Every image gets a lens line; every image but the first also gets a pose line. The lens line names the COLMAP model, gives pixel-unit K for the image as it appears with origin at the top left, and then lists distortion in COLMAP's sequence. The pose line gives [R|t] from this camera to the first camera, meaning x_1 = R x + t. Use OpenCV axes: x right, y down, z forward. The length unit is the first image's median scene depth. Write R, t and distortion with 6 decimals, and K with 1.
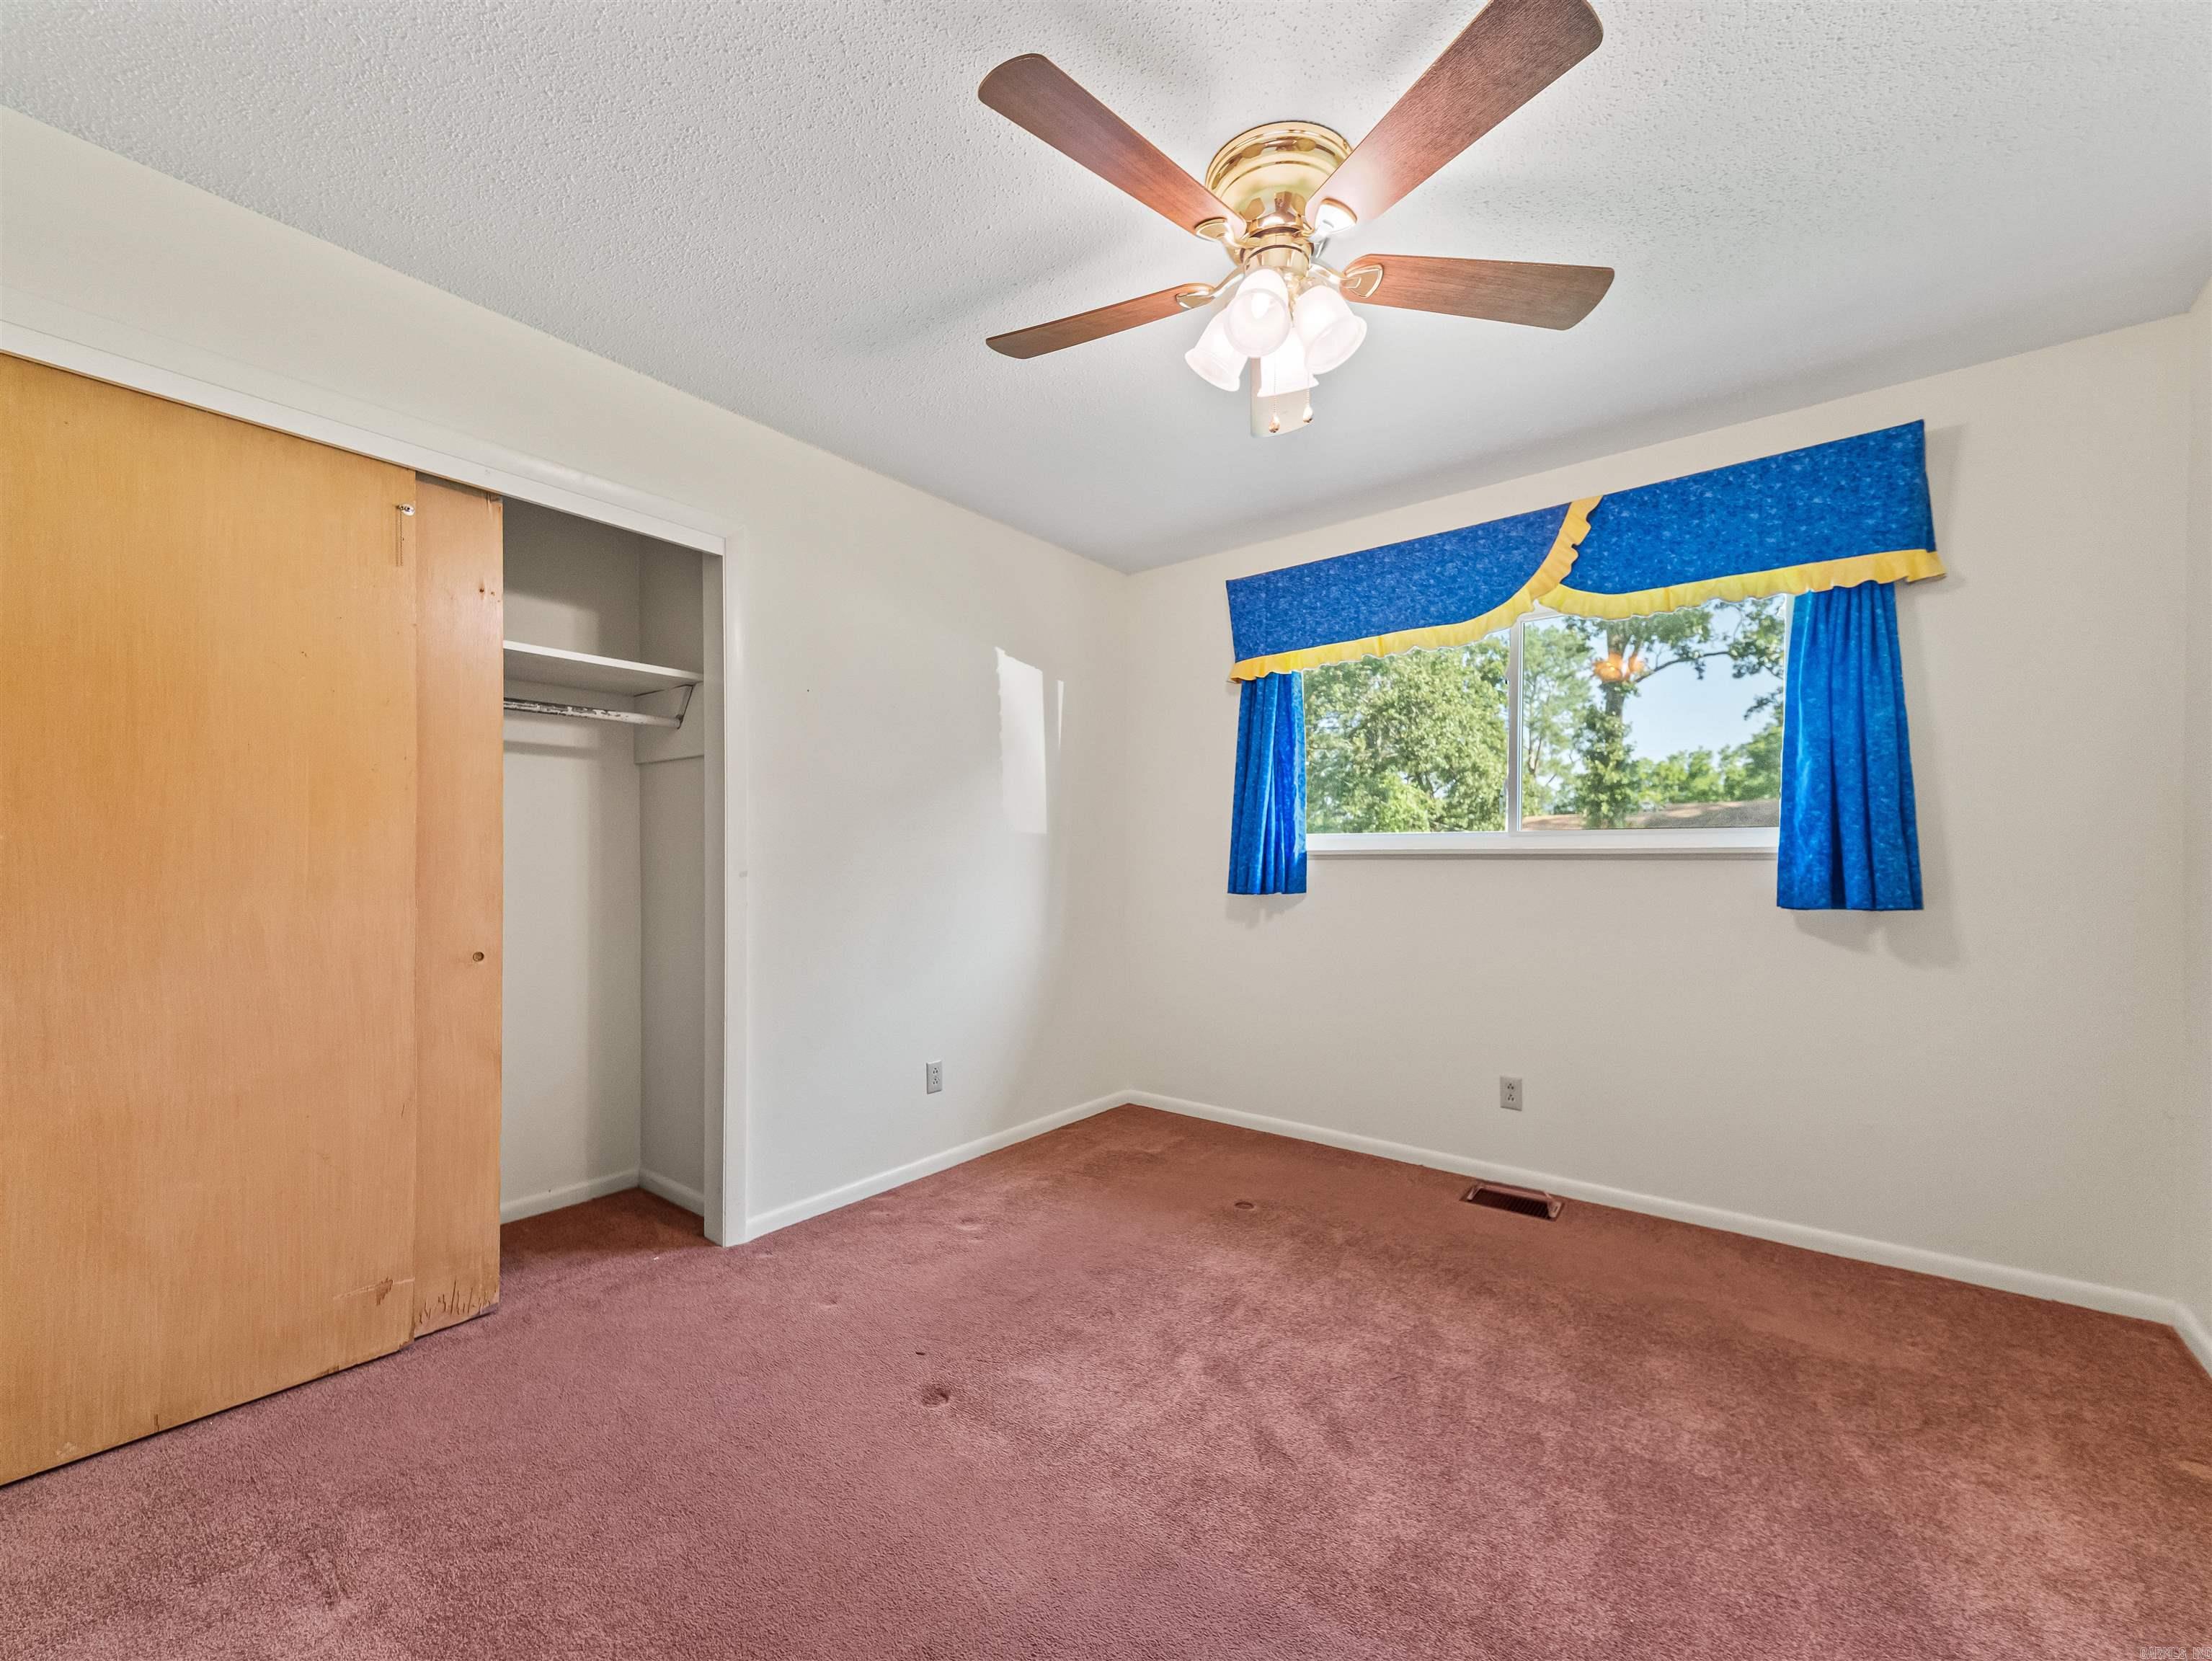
lens RADIAL K [[863.1, 0, 1108.6], [0, 863.1, 847.7], [0, 0, 1]] dist [0.032043, -0.012842]
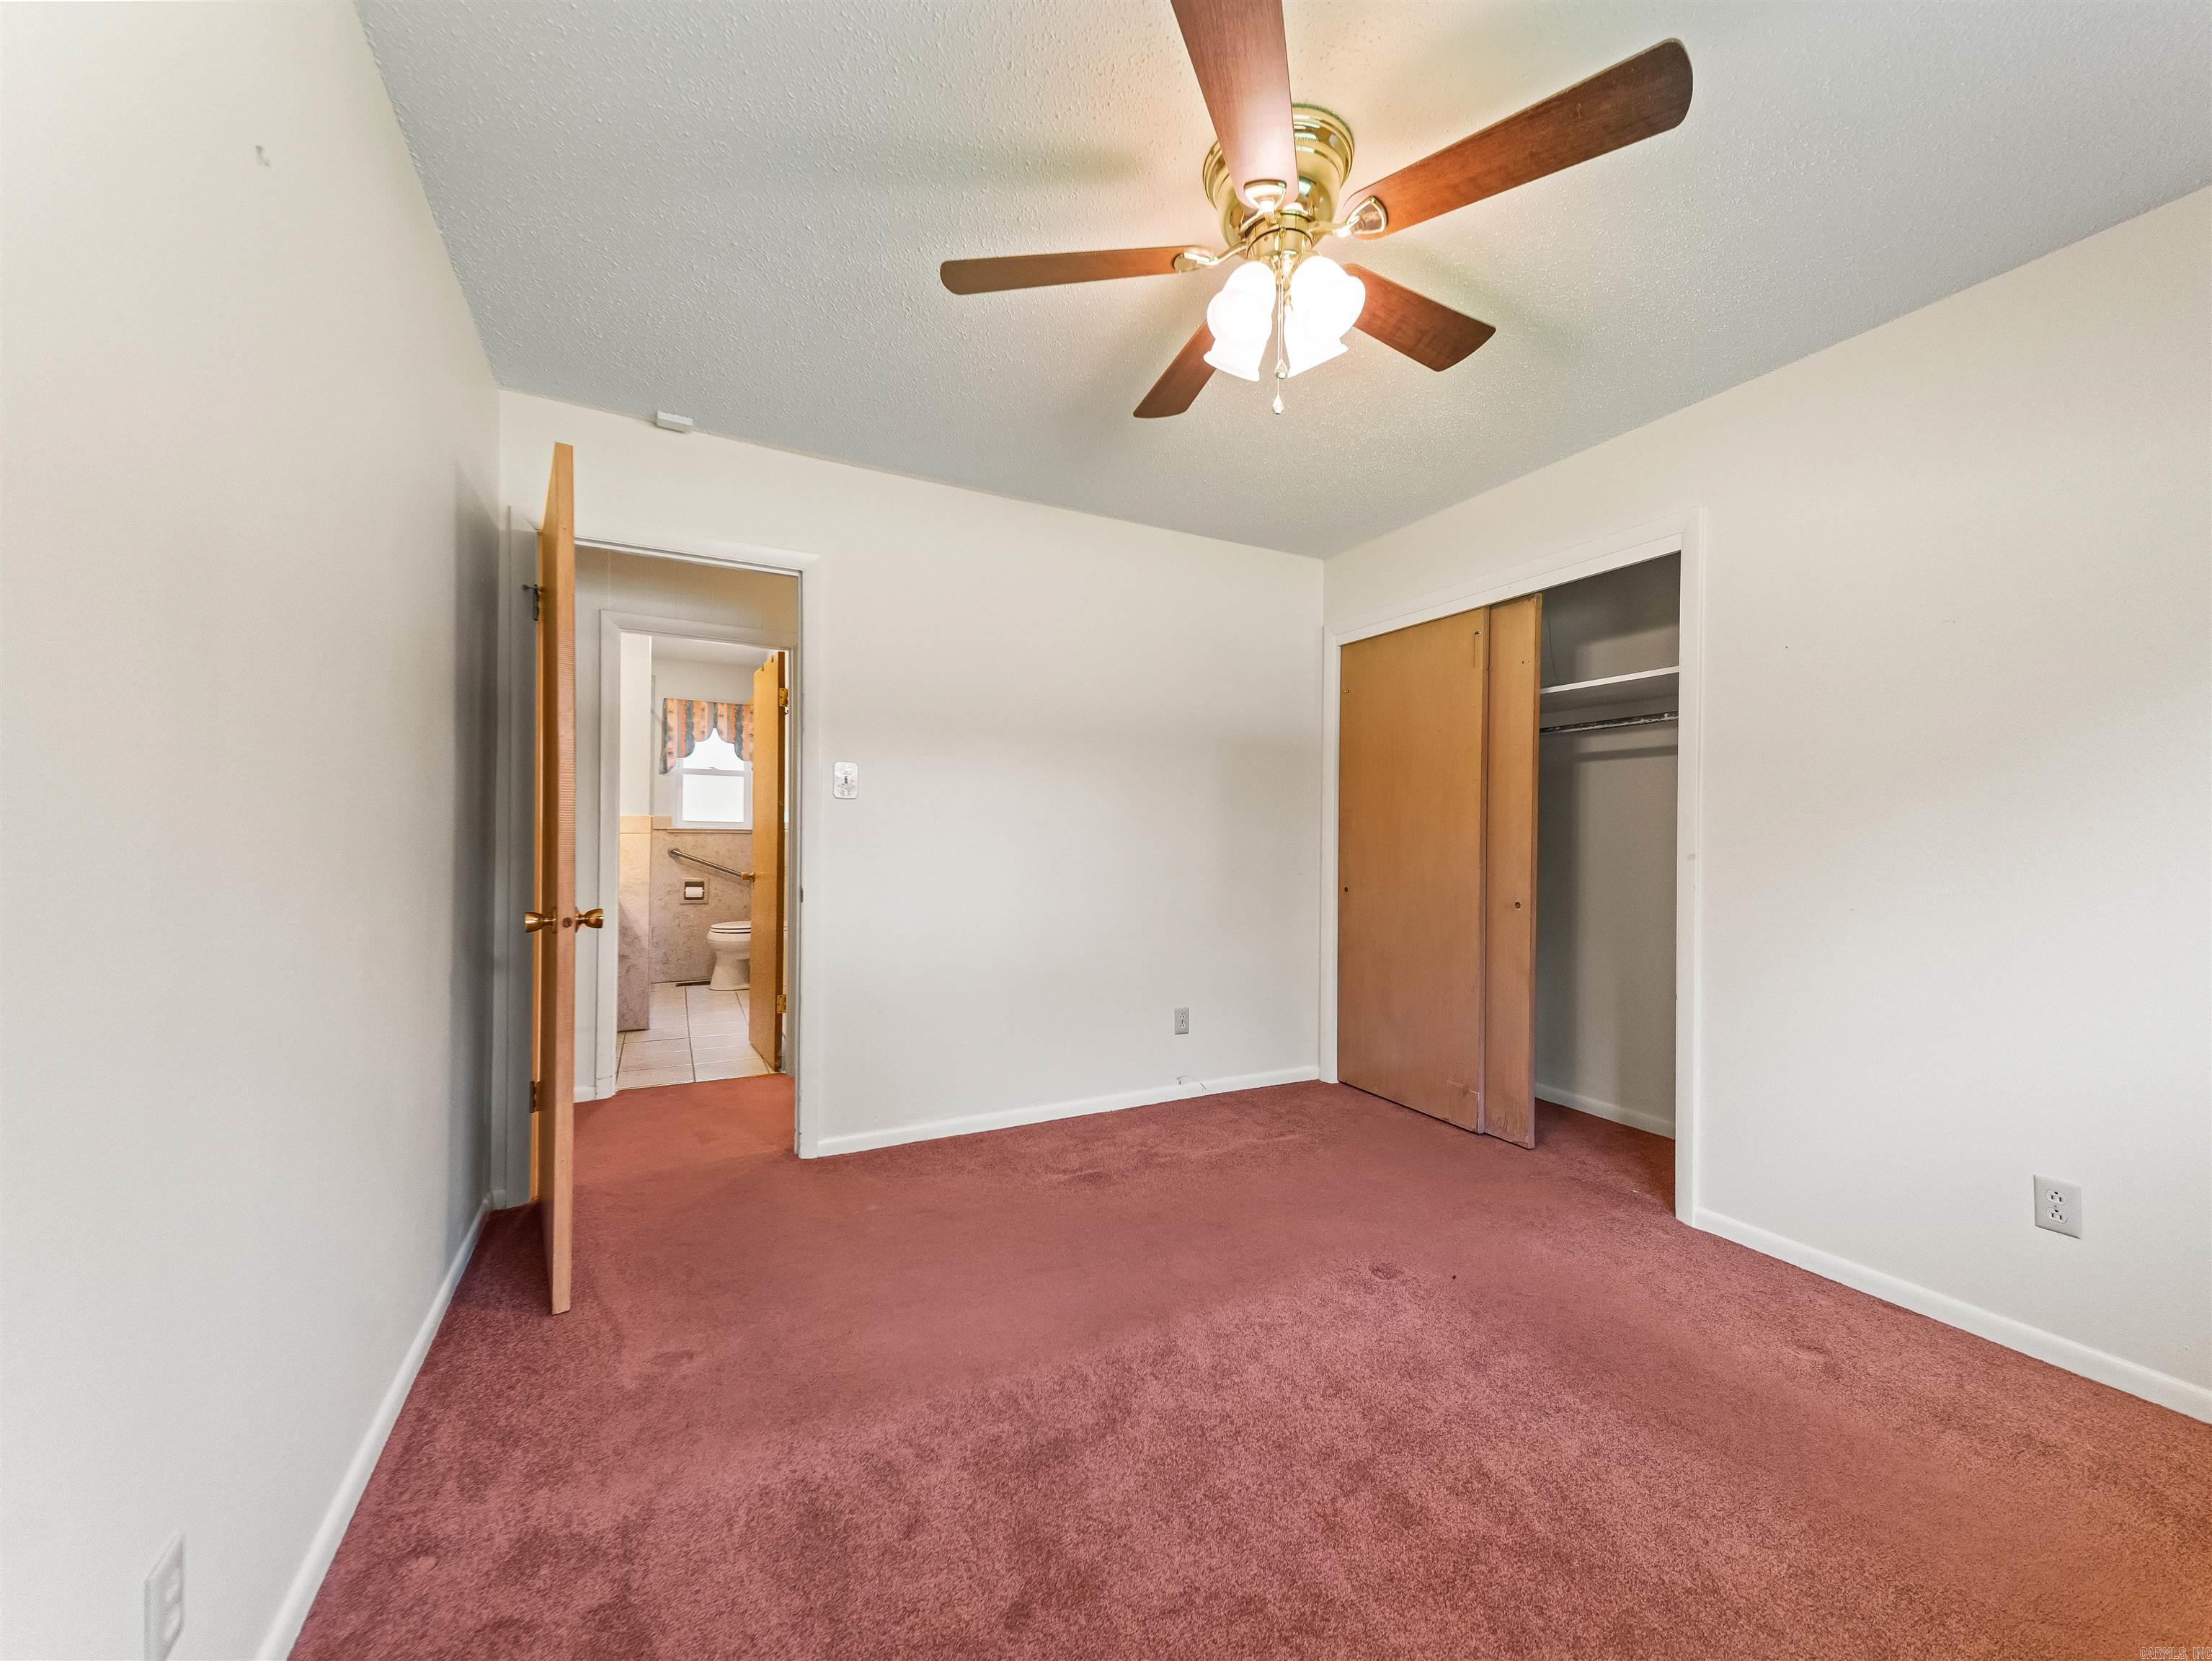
lens RADIAL K [[863.1, 0, 1108.6], [0, 863.1, 847.7], [0, 0, 1]] dist [0.032043, -0.012842]
pose [[-0.420402, 0.009131, -0.907292, 0.793102], [0.018620, 0.999826, 0.001434, 0.002993], [0.907147, -0.016291, -0.420499, 0.839313]]
